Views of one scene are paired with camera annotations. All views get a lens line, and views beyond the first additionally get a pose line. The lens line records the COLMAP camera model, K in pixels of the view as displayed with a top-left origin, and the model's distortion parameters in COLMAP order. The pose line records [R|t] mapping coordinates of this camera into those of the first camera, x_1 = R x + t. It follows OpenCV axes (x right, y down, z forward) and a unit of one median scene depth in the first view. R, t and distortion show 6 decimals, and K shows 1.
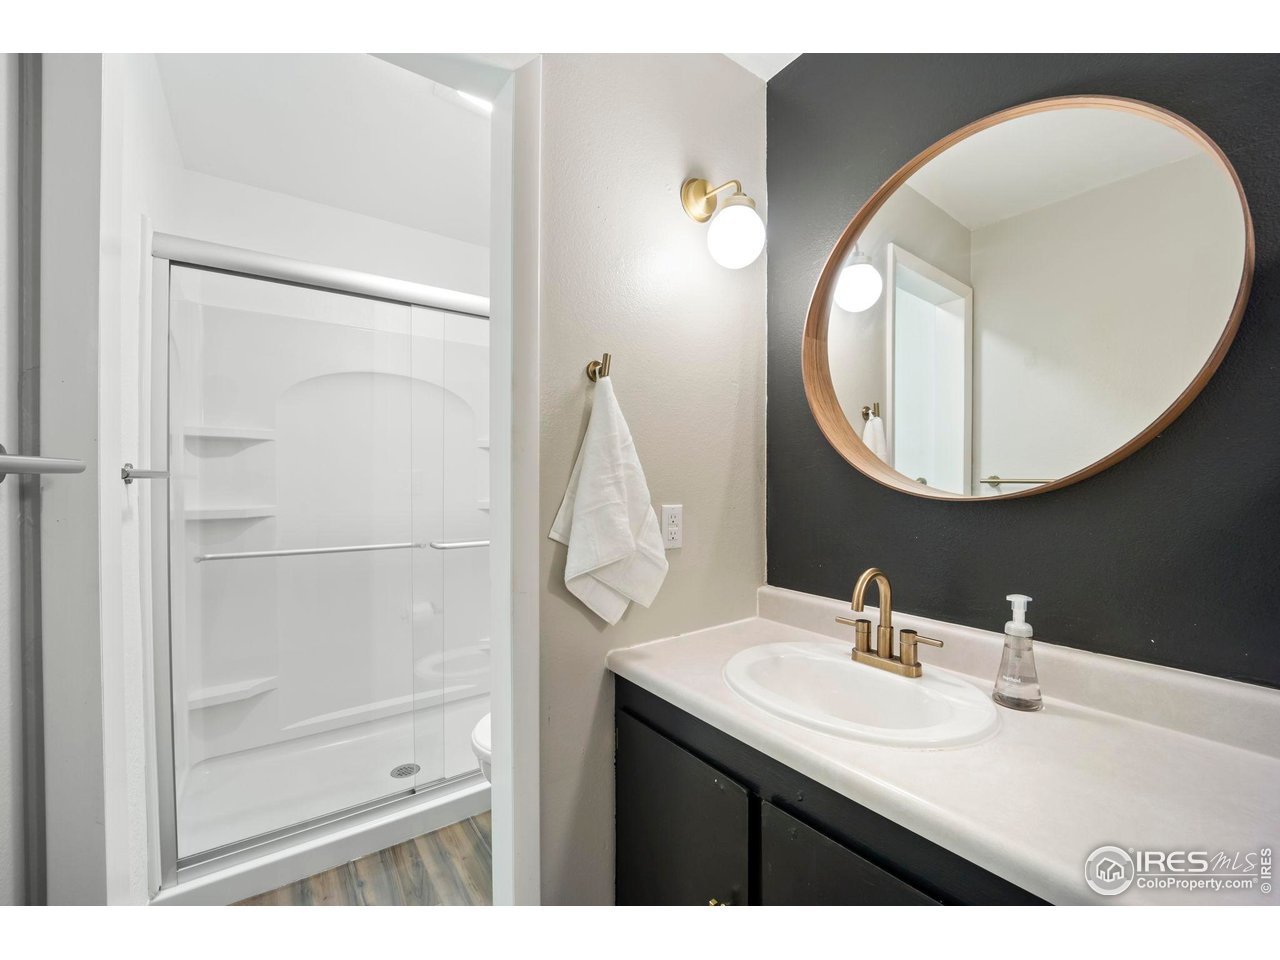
lens RADIAL K [[522.6, 0, 643.6], [0, 522.6, 477.9], [0, 0, 1]] dist [-0.023968, 0.000530]
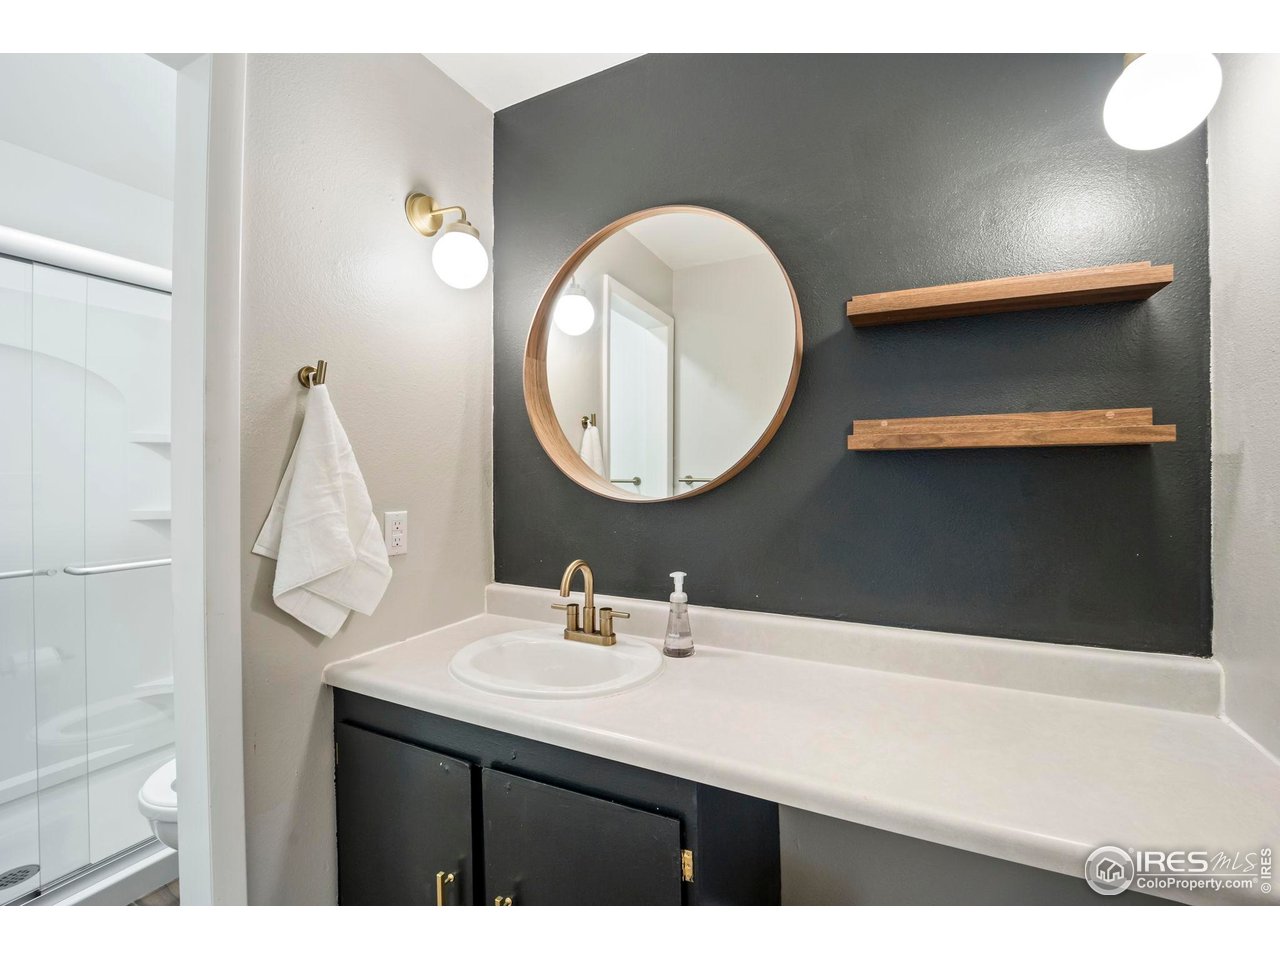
lens RADIAL K [[534.1, 0, 641.4], [0, 534.1, 476.6], [0, 0, 1]] dist [-0.021491, -0.000111]
pose [[0.886170, -0.004346, 0.463340, -0.001230], [0.002115, 0.999984, 0.005335, -0.023661], [-0.463356, -0.003747, 0.886164, -0.150742]]
